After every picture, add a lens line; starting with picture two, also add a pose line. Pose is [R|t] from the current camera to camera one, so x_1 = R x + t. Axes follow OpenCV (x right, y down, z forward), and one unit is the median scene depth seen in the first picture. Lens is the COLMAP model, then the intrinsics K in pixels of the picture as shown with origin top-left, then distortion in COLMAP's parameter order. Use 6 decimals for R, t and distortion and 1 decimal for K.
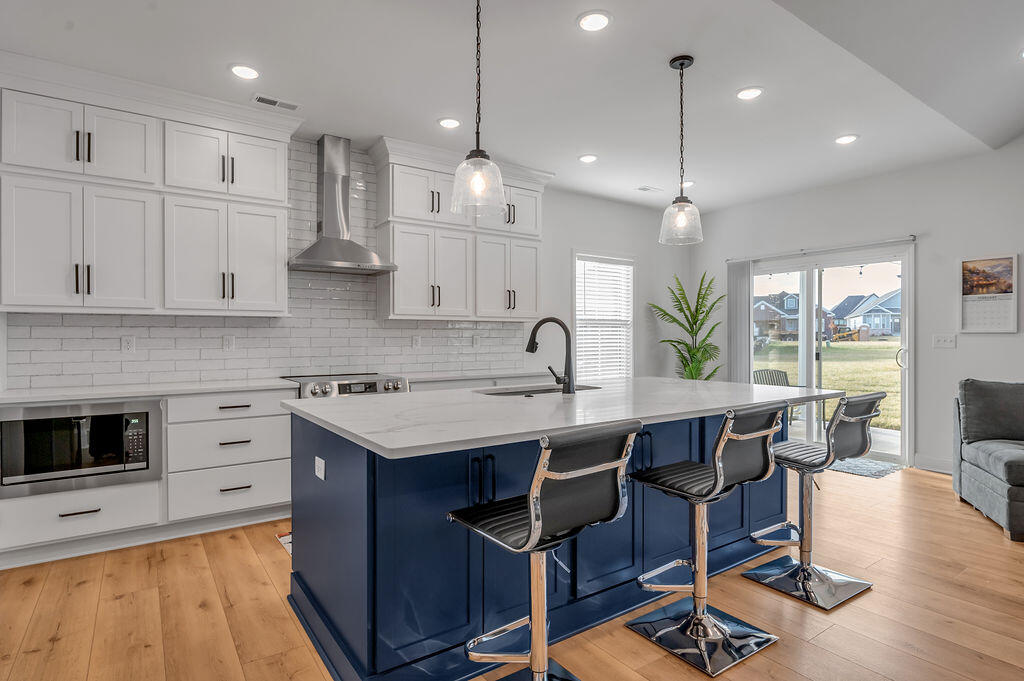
lens RADIAL K [[532.8, 0, 512.0], [0, 532.8, 340.5], [0, 0, 1]] dist [-0.007650, -0.000839]
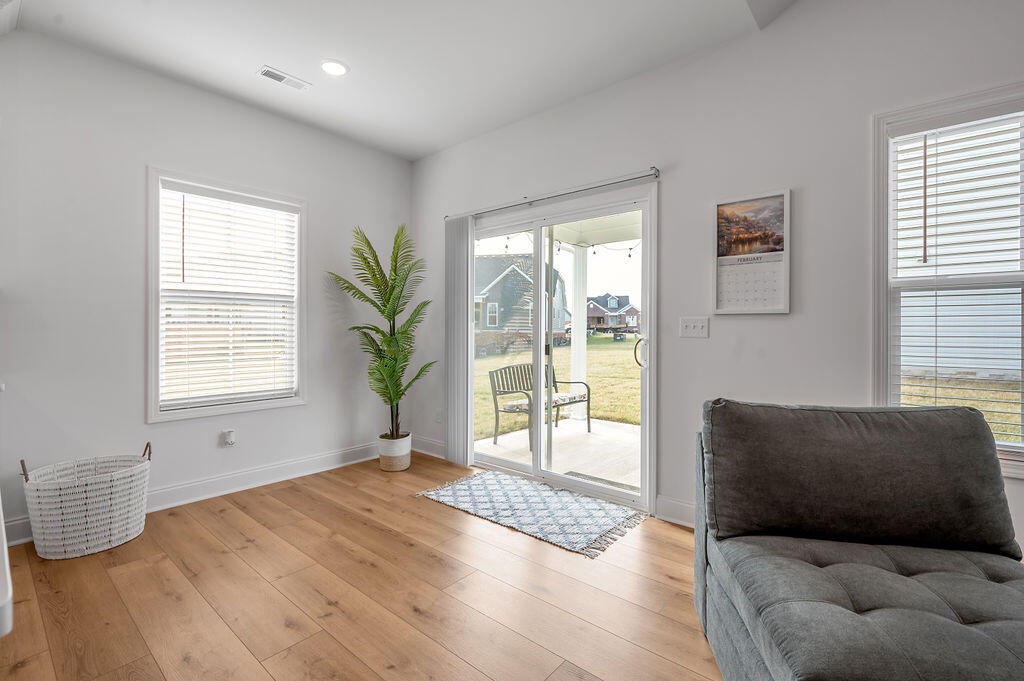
lens RADIAL K [[456.0, 0, 512.5], [0, 456.0, 331.6], [0, 0, 1]] dist [-0.002582, 0.000257]
pose [[0.966649, 0.004896, 0.256057, 0.507186], [-0.004457, 0.999987, -0.002297, 0.010013], [-0.256065, 0.001079, 0.966659, 0.571197]]
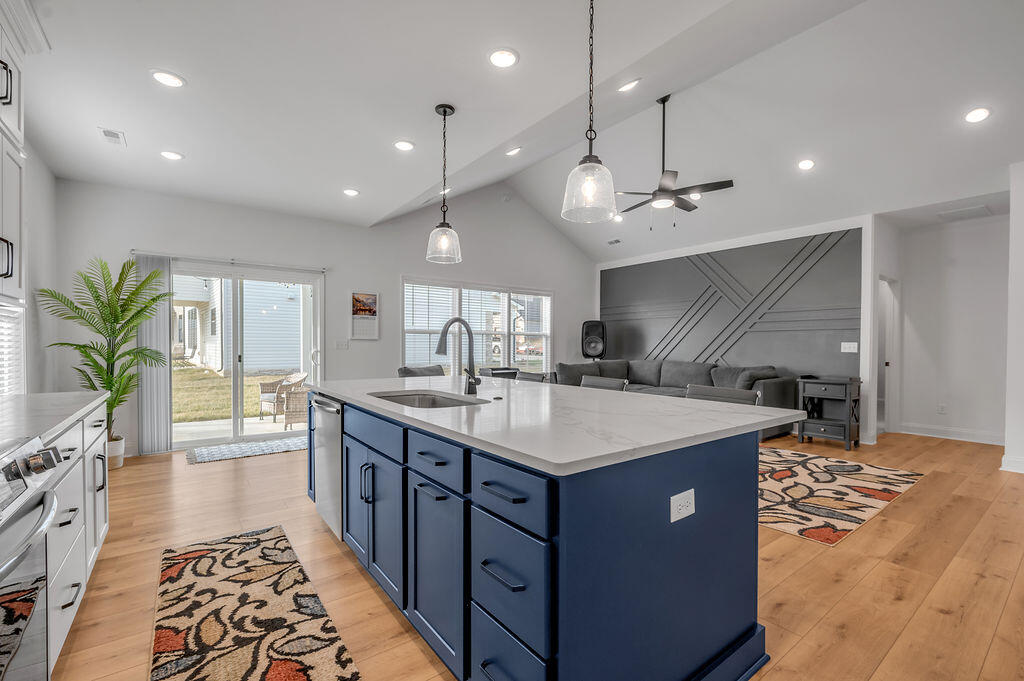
lens RADIAL K [[442.9, 0, 512.1], [0, 442.9, 351.4], [0, 0, 1]] dist [-0.005178, -0.000142]
pose [[-0.030905, -0.012139, 0.999449, -0.492266], [0.000205, 0.999926, 0.012152, 0.005560], [-0.999522, 0.000581, -0.030900, 0.629534]]
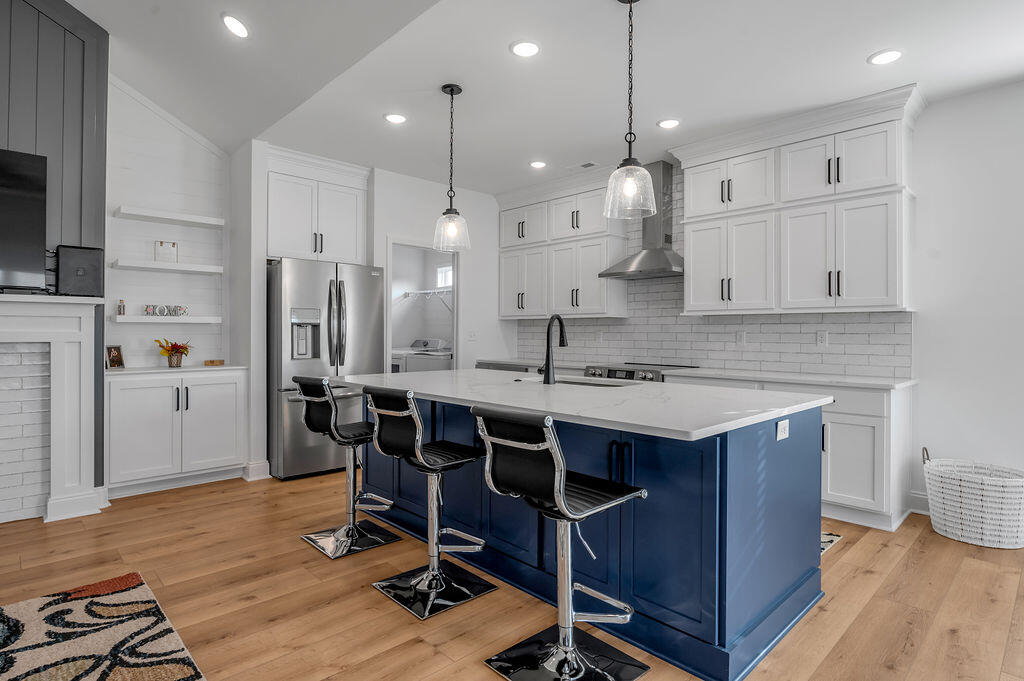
lens RADIAL K [[539.2, 0, 514.1], [0, 539.2, 332.4], [0, 0, 1]] dist [-0.012887, 0.000683]
pose [[0.156147, 0.000935, -0.987733, 0.787328], [-0.009195, 0.999958, -0.000507, -0.003167], [0.987691, 0.009162, 0.156149, 0.502539]]
